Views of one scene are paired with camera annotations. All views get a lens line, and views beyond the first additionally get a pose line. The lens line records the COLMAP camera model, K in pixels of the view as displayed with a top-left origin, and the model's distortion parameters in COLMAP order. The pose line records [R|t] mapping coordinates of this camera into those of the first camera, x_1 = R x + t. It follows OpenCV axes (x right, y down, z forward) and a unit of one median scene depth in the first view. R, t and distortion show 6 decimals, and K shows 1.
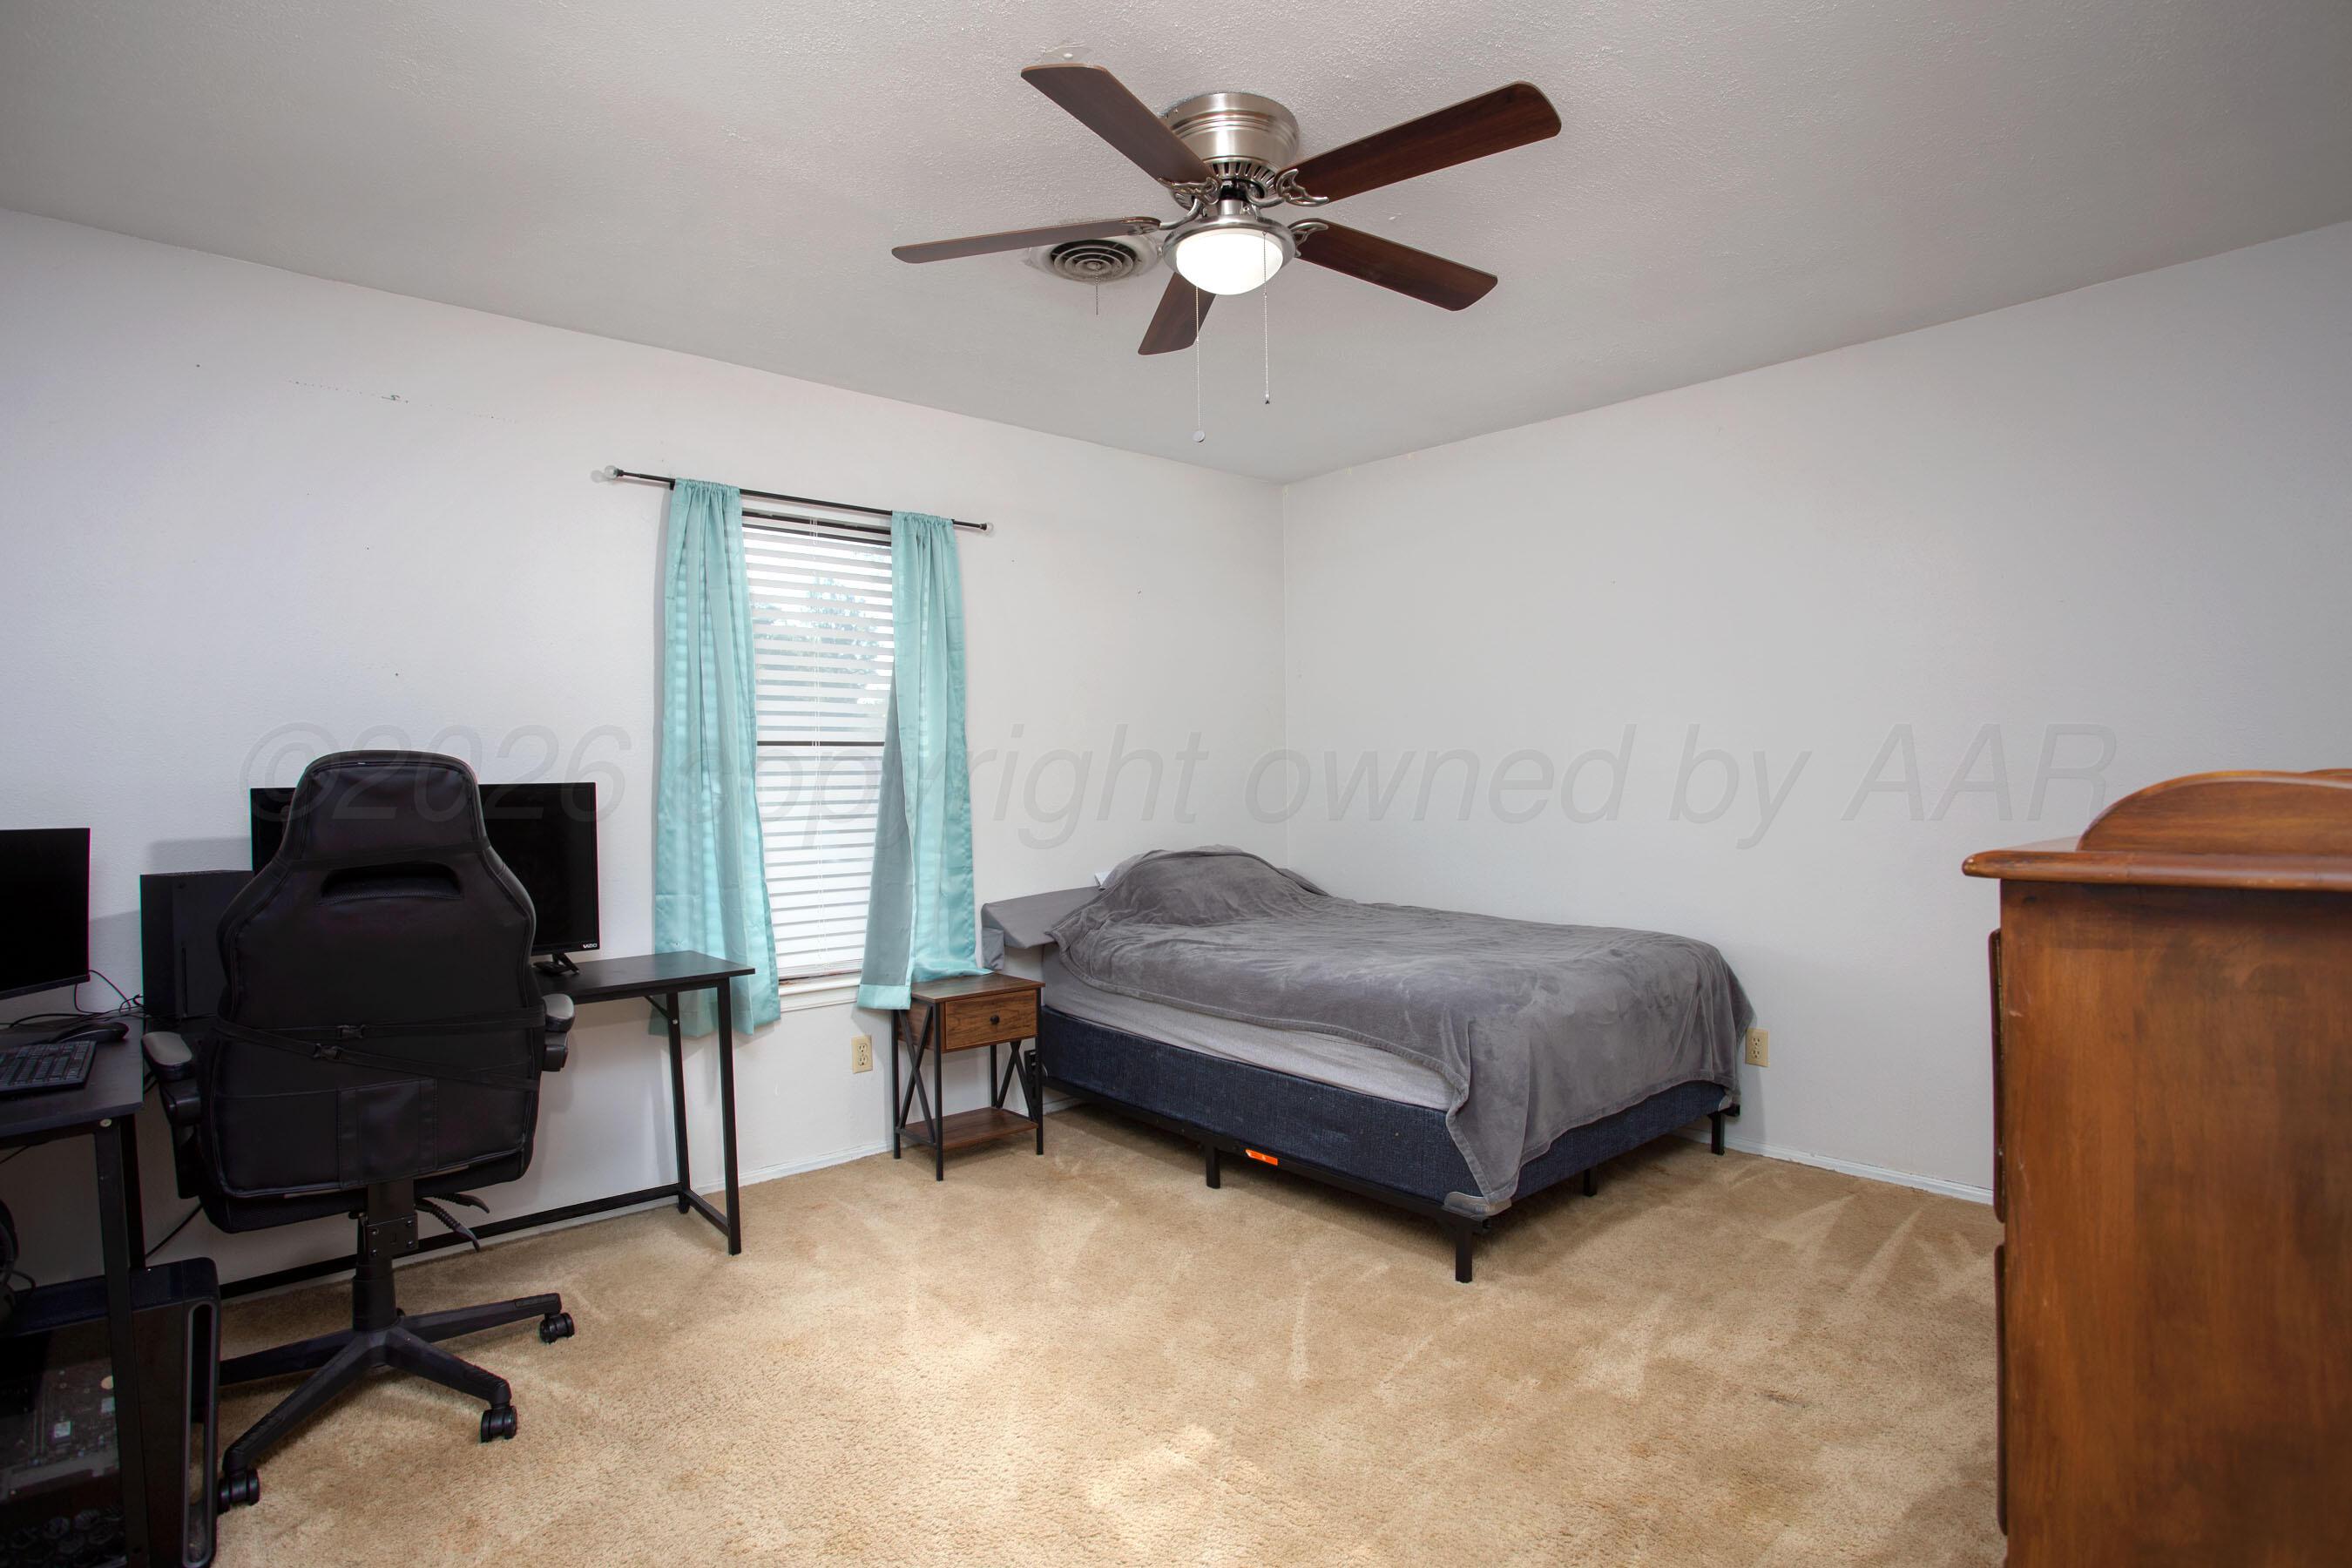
lens RADIAL K [[1149.6, 0, 1172.1], [0, 1149.6, 783.0], [0, 0, 1]] dist [-0.056977, 0.027614]
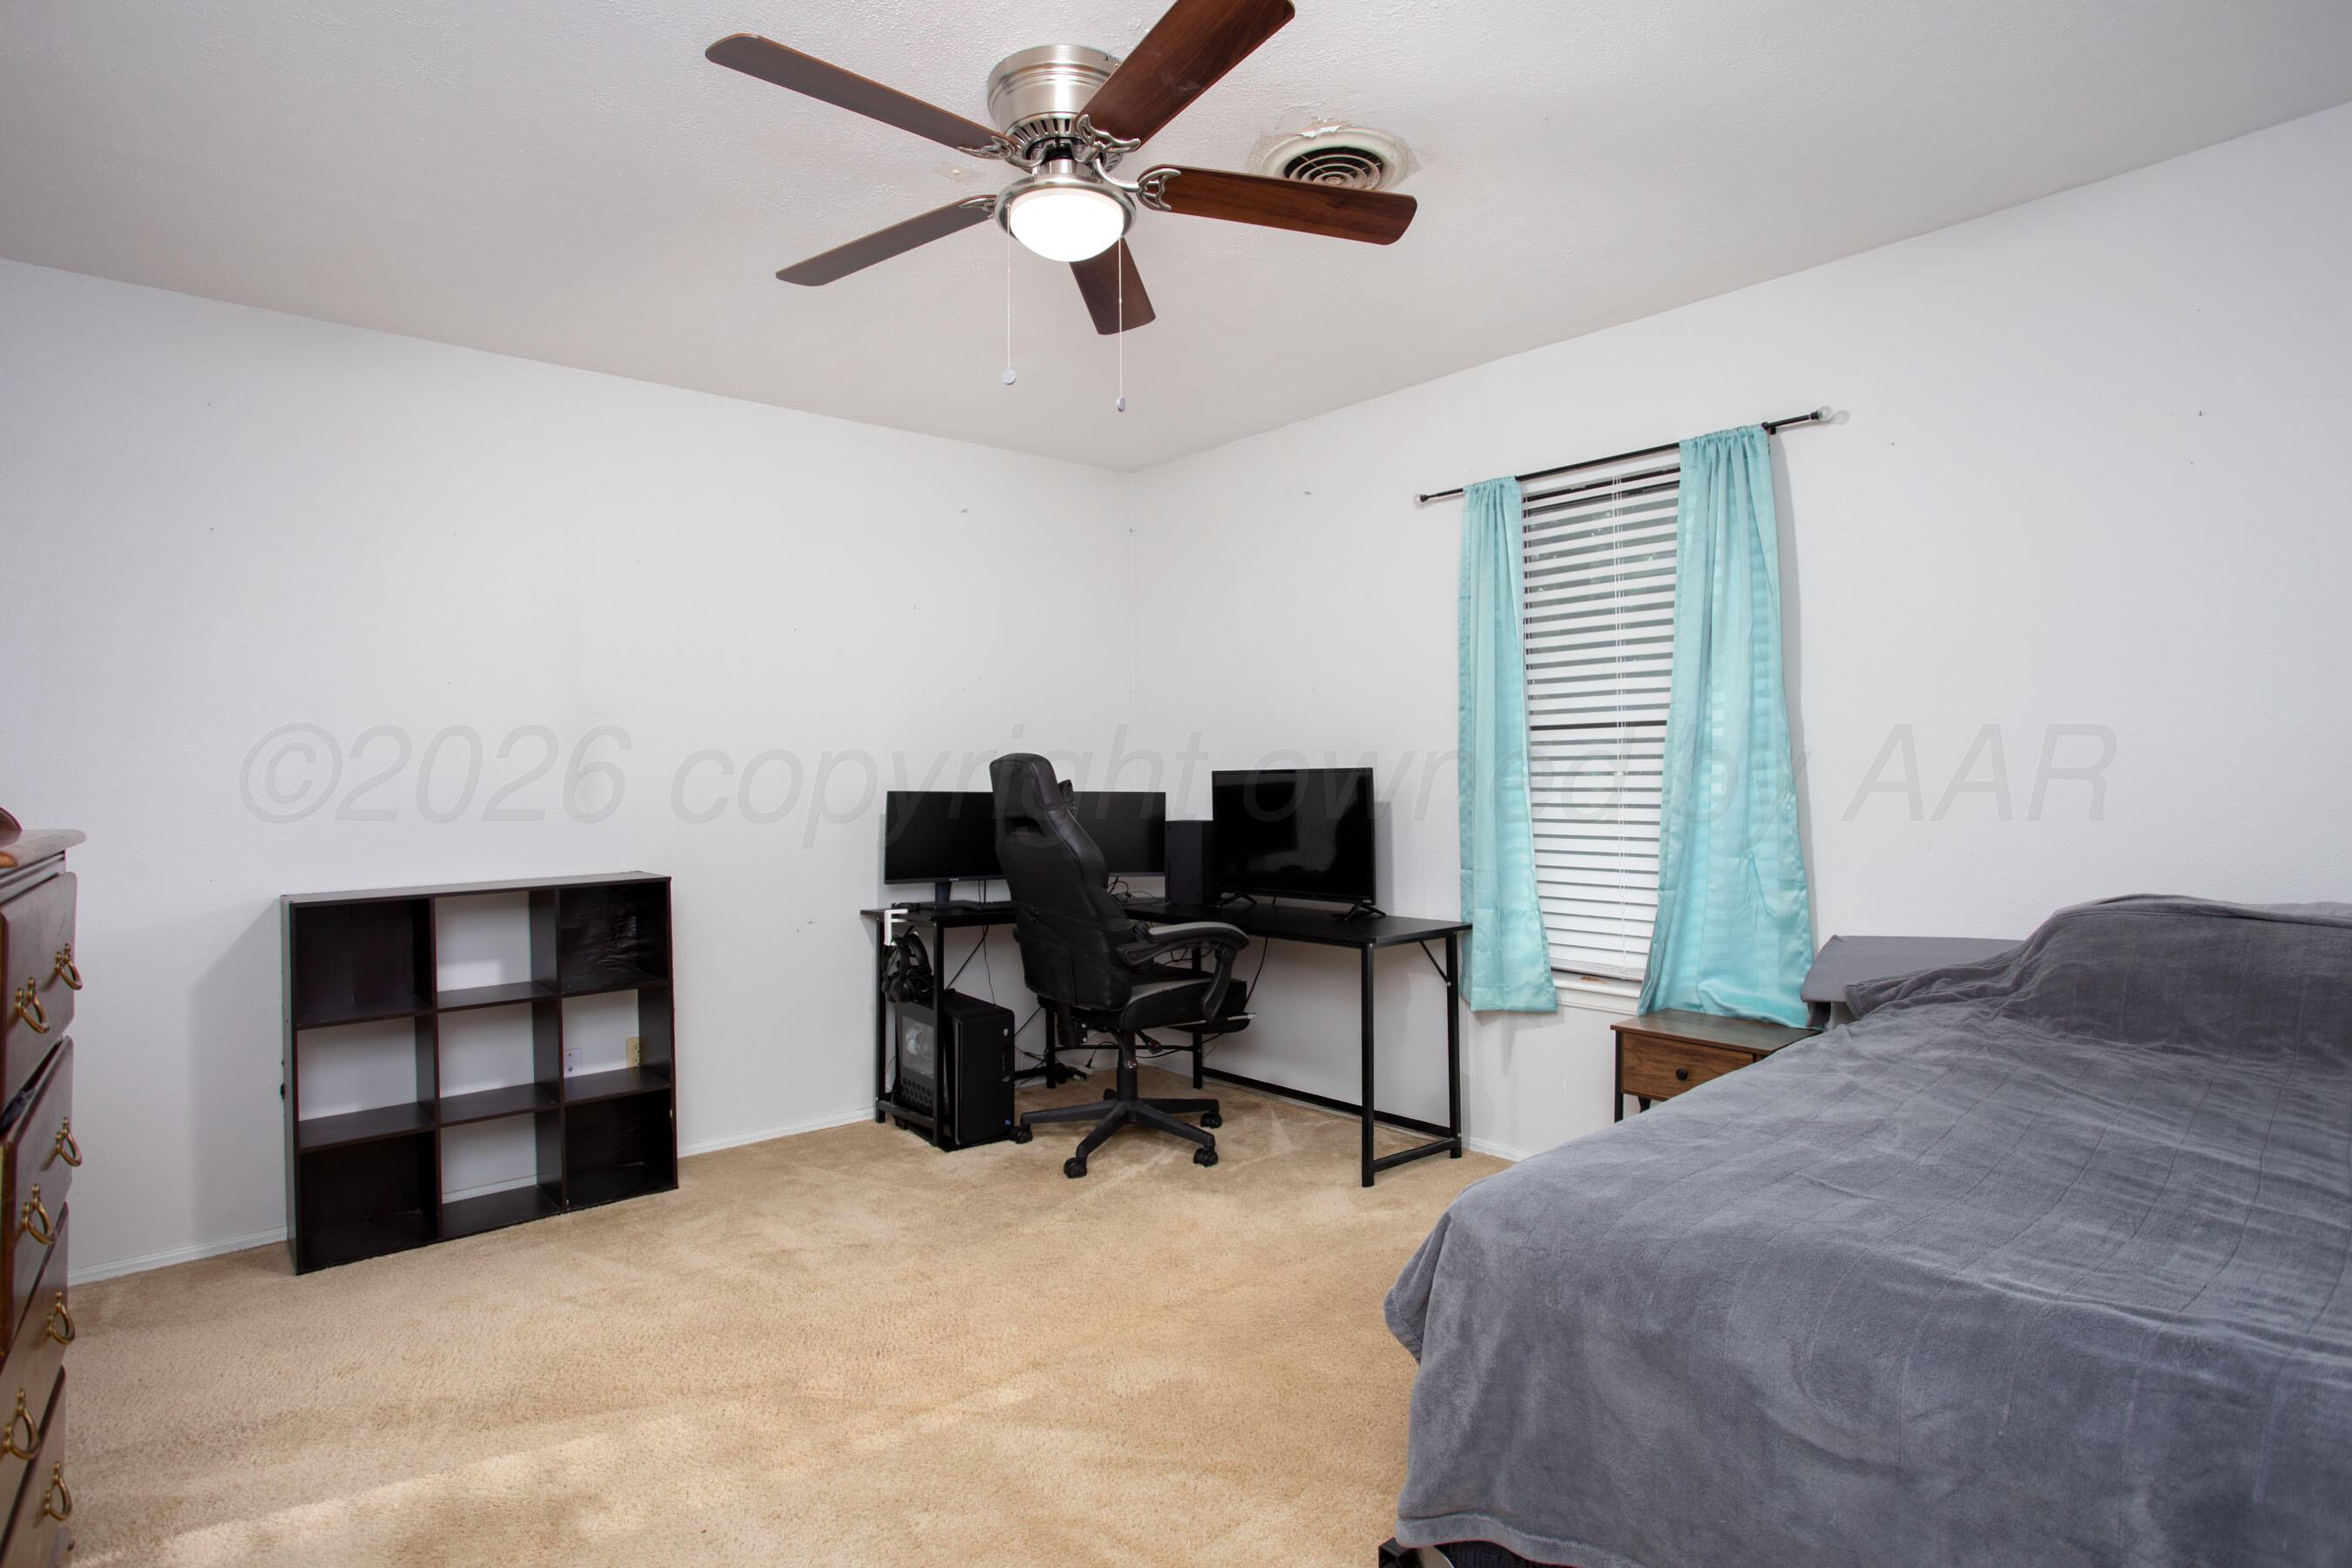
lens RADIAL K [[1149.6, 0, 1172.1], [0, 1149.6, 783.0], [0, 0, 1]] dist [-0.056977, 0.027614]
pose [[0.042460, 0.020010, -0.998898, 0.613891], [0.004695, 0.999784, 0.020227, -0.008506], [0.999087, -0.005549, 0.042357, 0.639363]]
